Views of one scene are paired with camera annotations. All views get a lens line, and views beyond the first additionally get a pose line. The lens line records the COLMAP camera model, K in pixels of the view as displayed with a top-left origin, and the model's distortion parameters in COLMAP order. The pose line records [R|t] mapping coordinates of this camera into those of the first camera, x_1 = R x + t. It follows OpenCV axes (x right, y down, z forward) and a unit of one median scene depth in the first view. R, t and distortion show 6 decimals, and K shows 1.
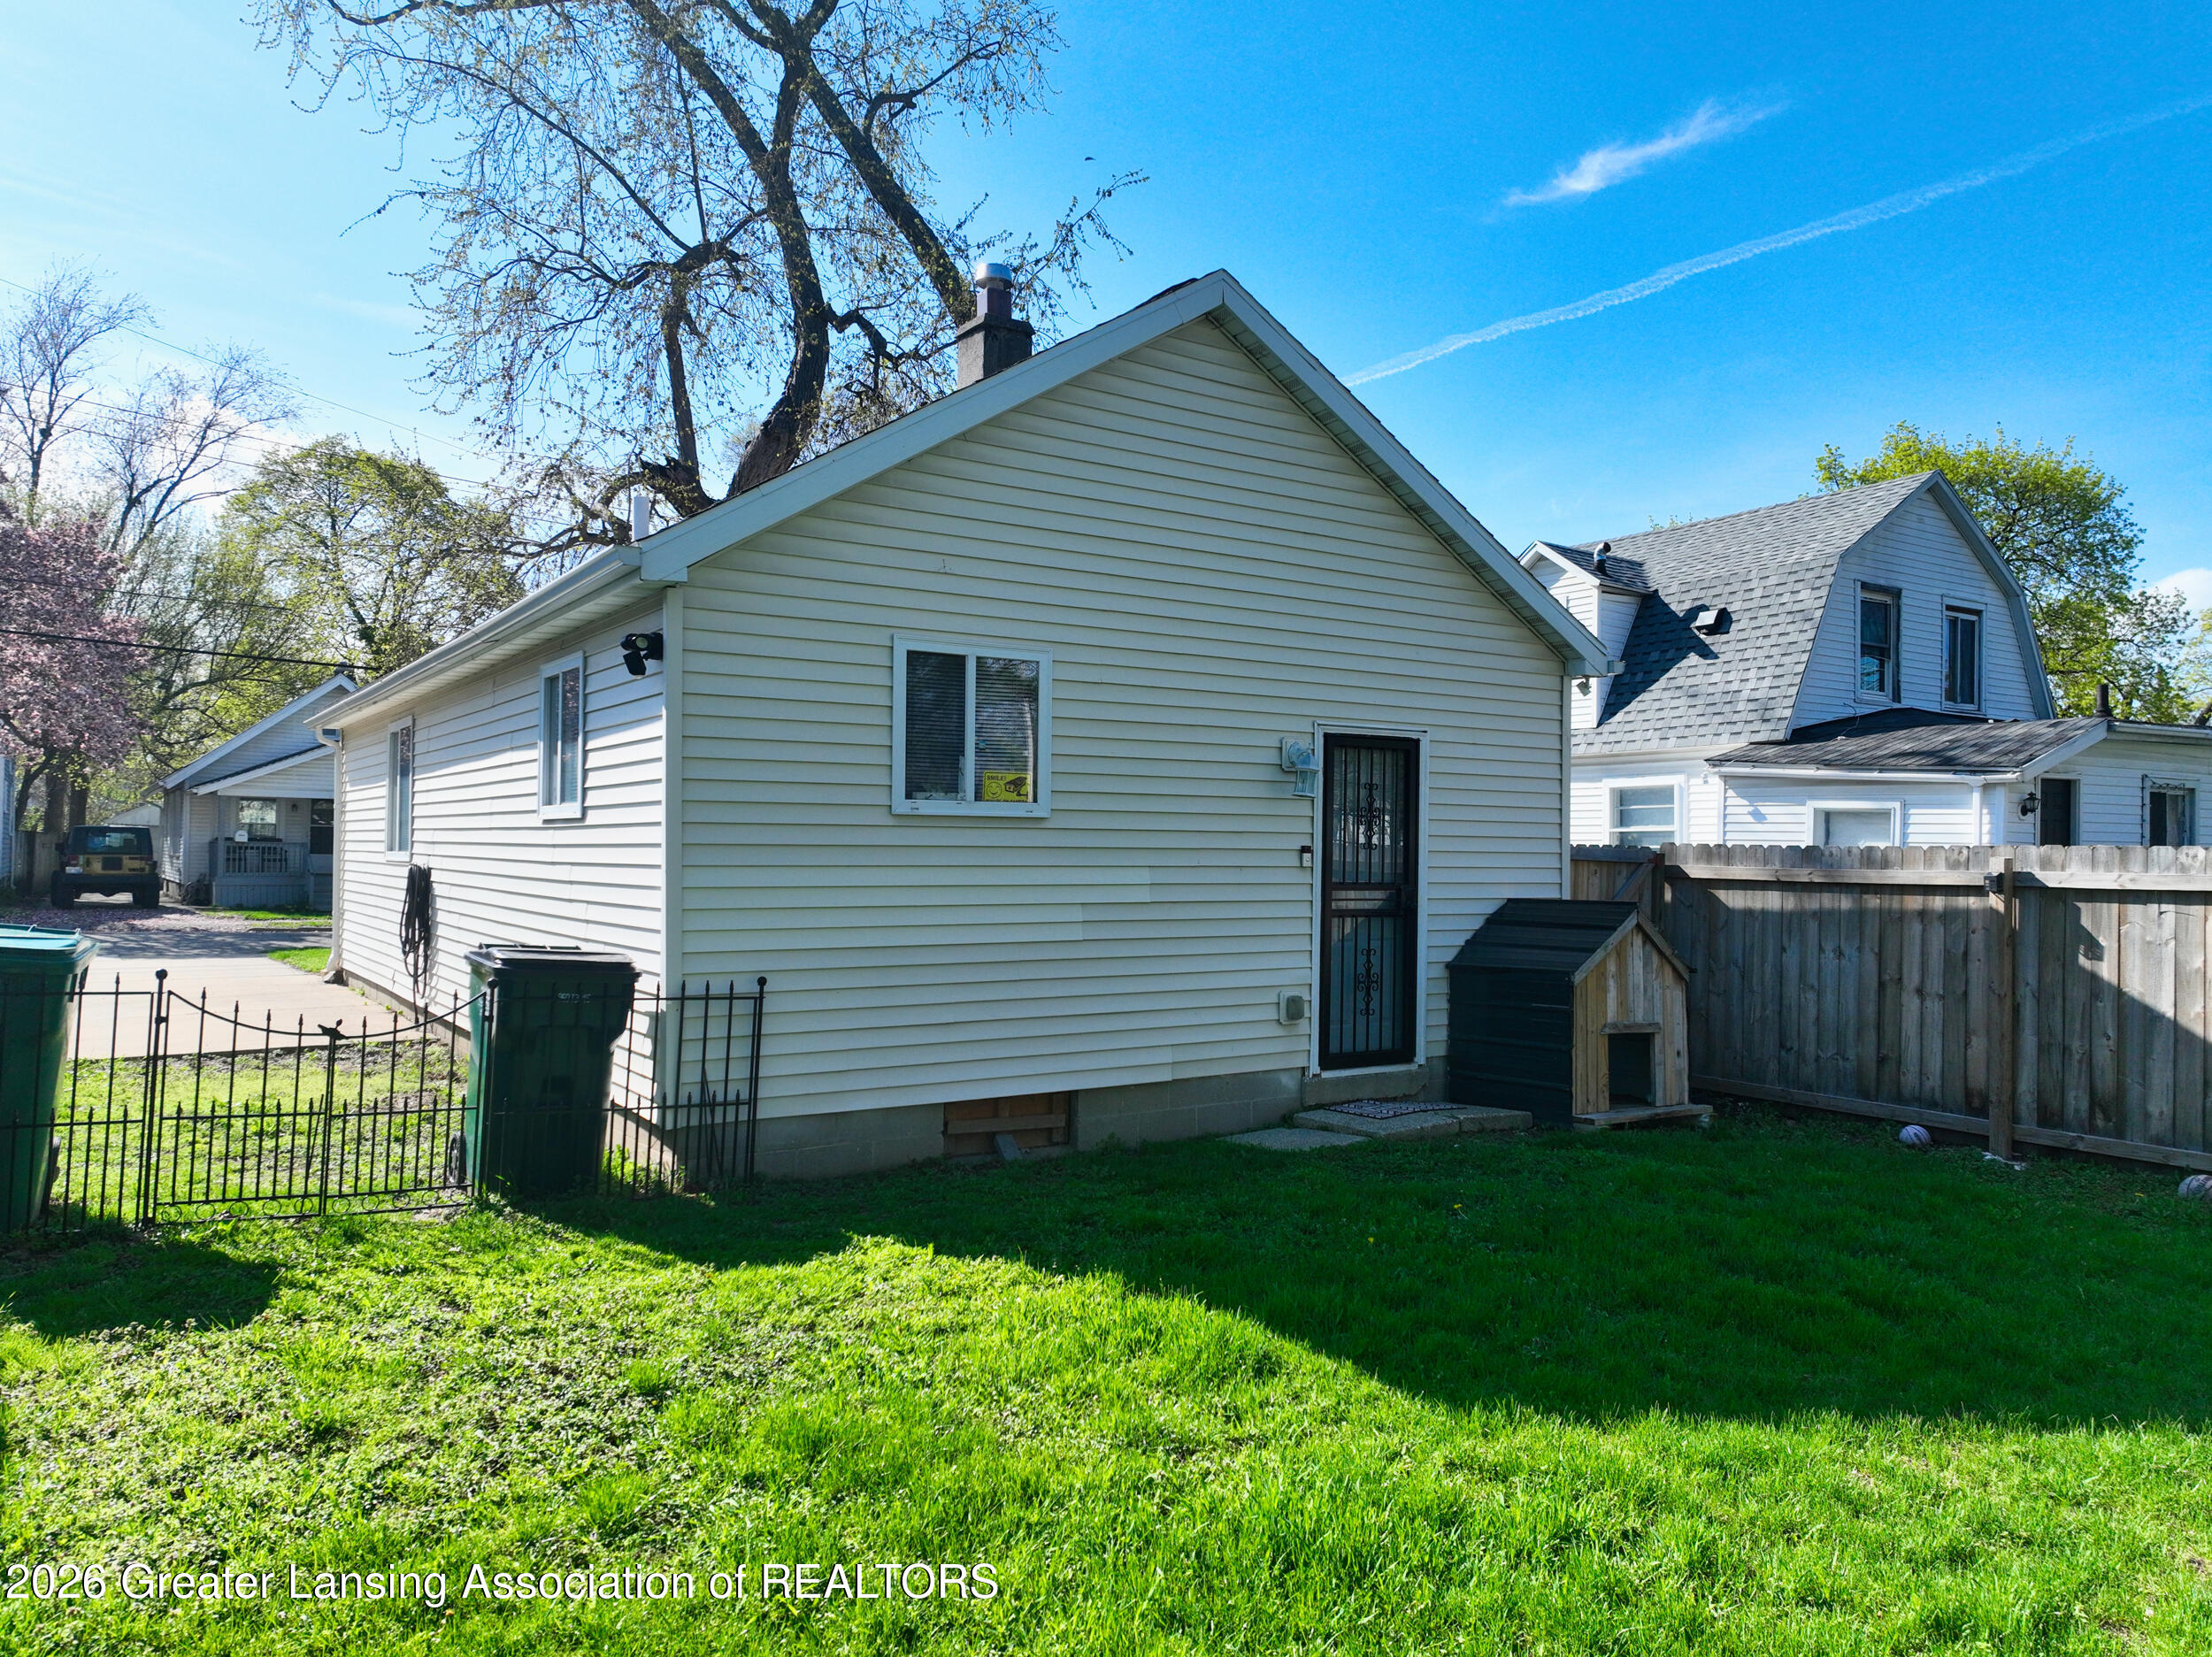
lens RADIAL K [[1561.6, 0, 1099.9], [0, 1561.6, 832.8], [0, 0, 1]] dist [0.006889, 0.005608]
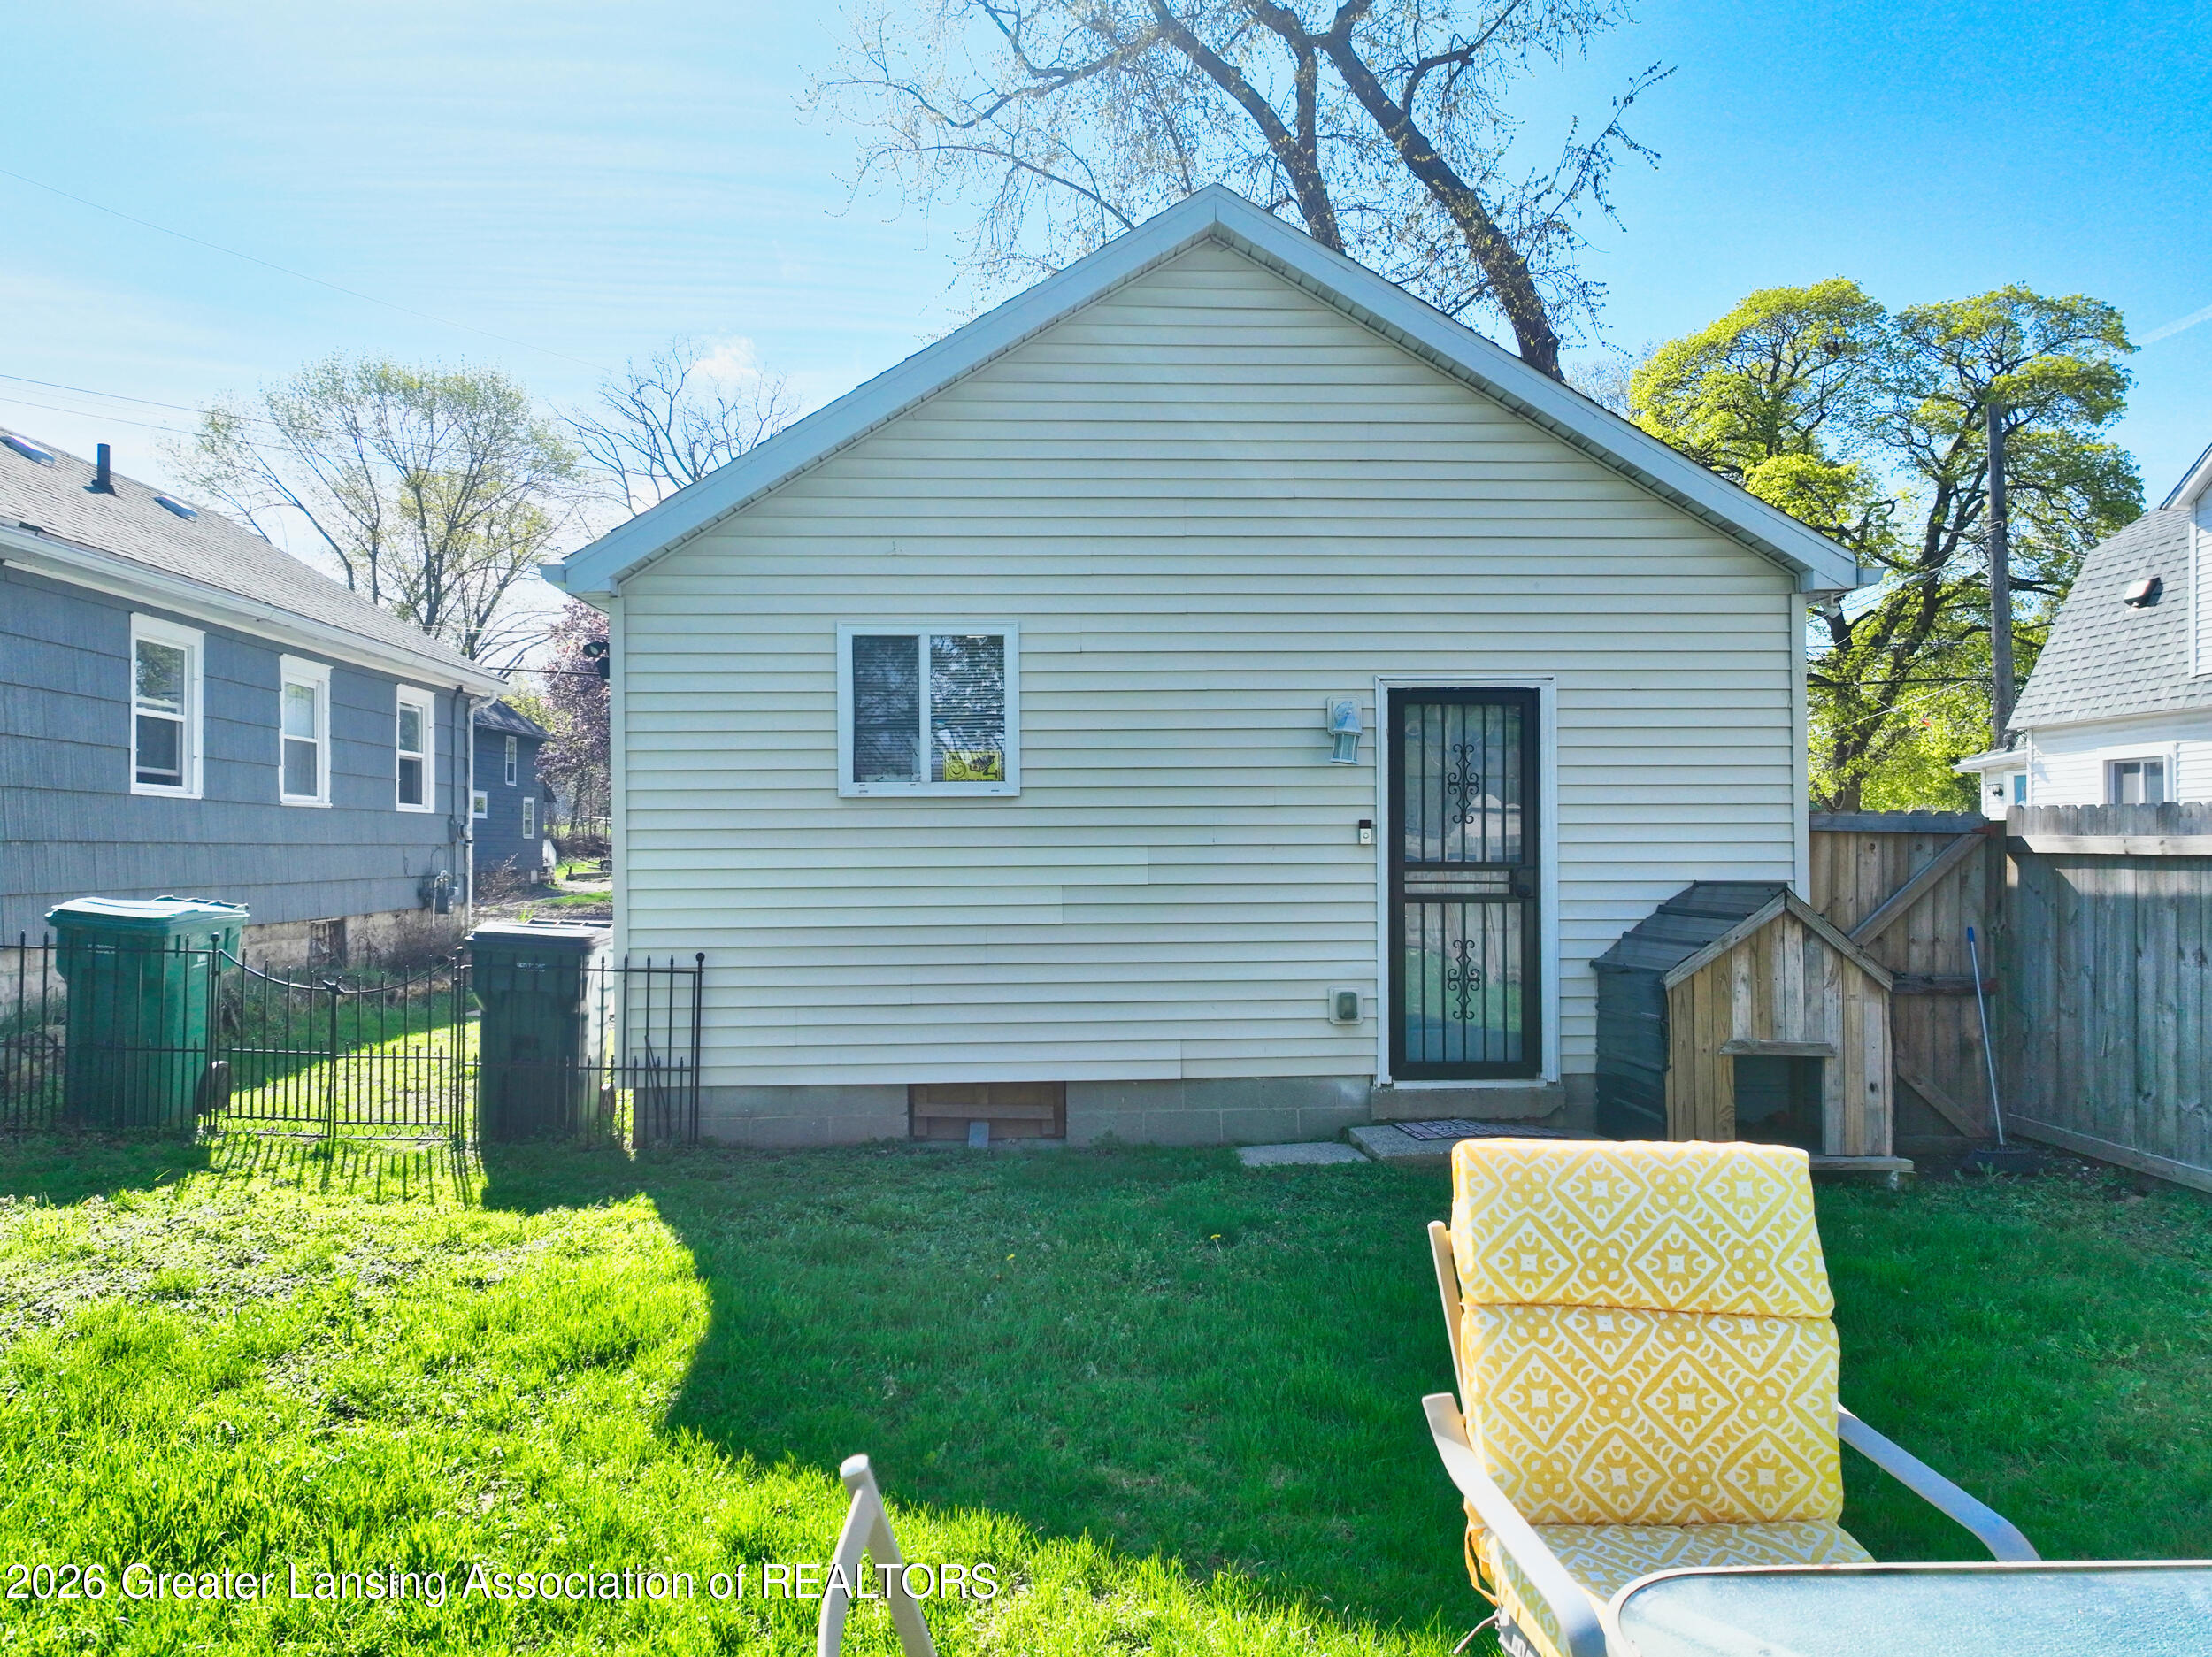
lens RADIAL K [[1560.5, 0, 1090.8], [0, 1560.5, 822.9], [0, 0, 1]] dist [0.004892, 0.004589]
pose [[0.855675, -0.024578, -0.516930, 0.448442], [0.021159, 0.999698, -0.012508, 0.017575], [0.517081, -0.000235, 0.855936, 0.176853]]
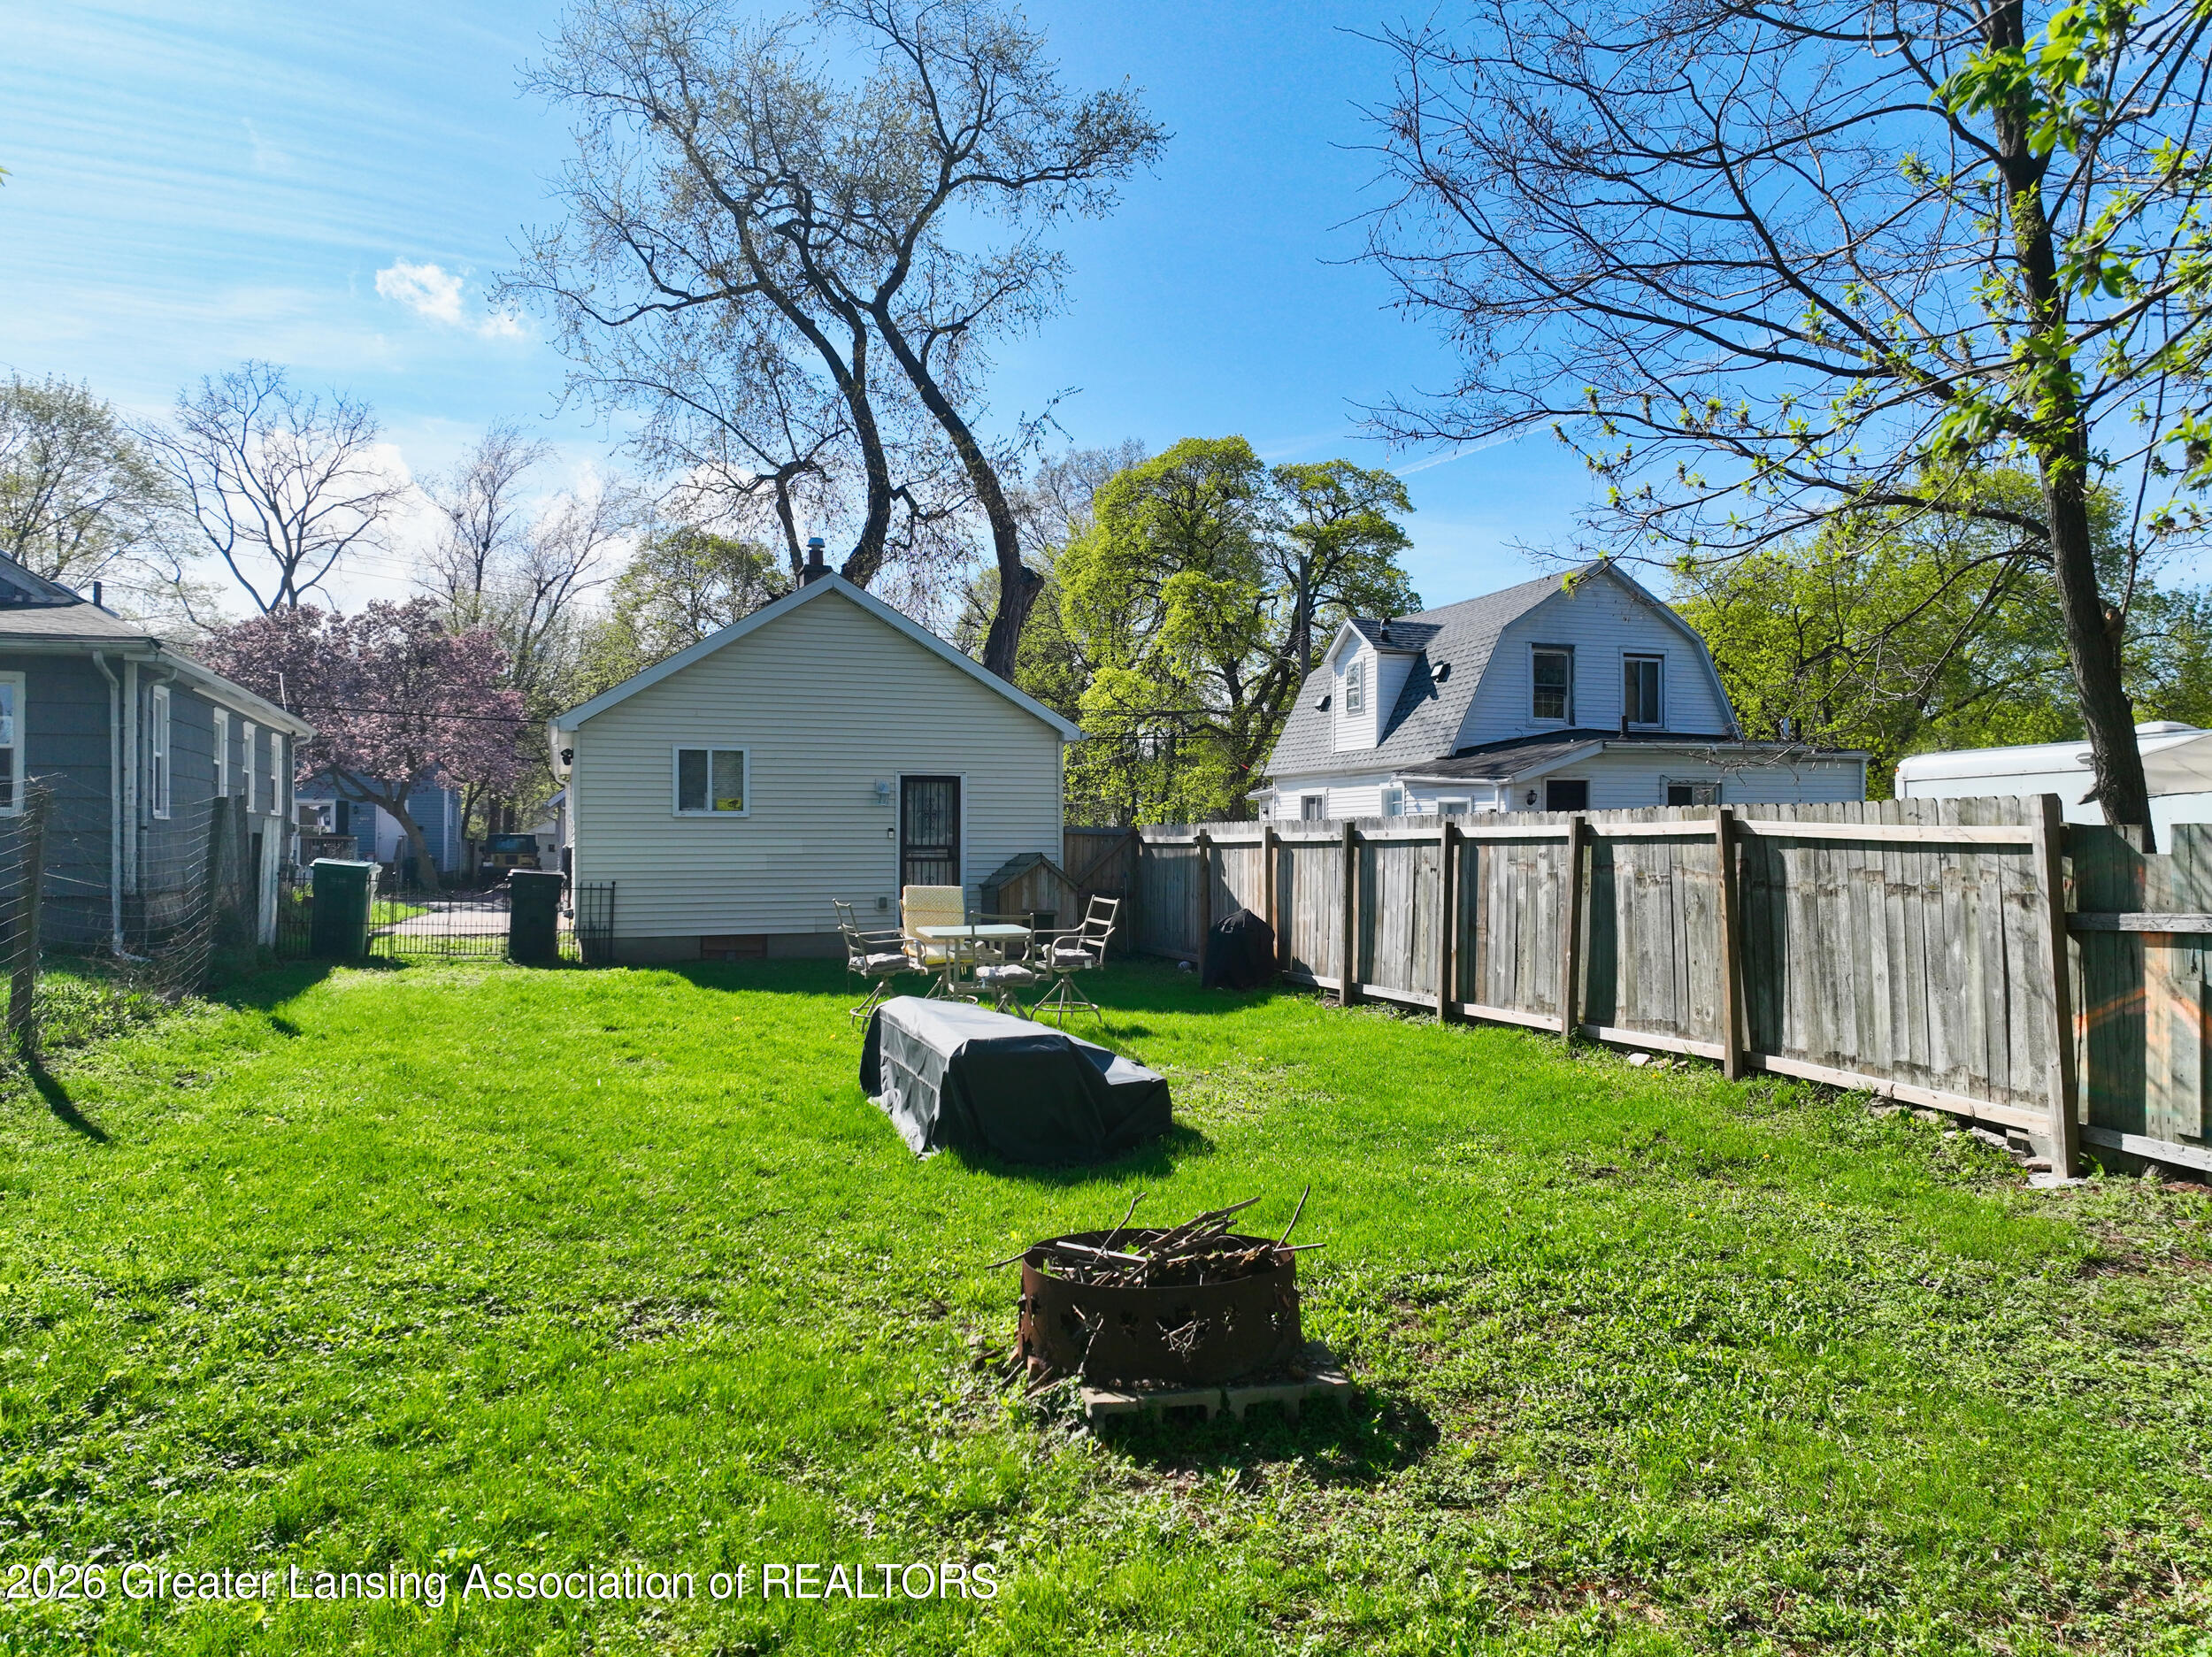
lens RADIAL K [[1542.3, 0, 1092.6], [0, 1542.3, 818.6], [0, 0, 1]] dist [-0.004859, -0.002319]
pose [[0.970949, -0.016477, -0.238718, 0.906665], [0.014304, 0.999839, -0.010835, 0.022265], [0.238858, 0.007106, 0.971029, -0.996198]]
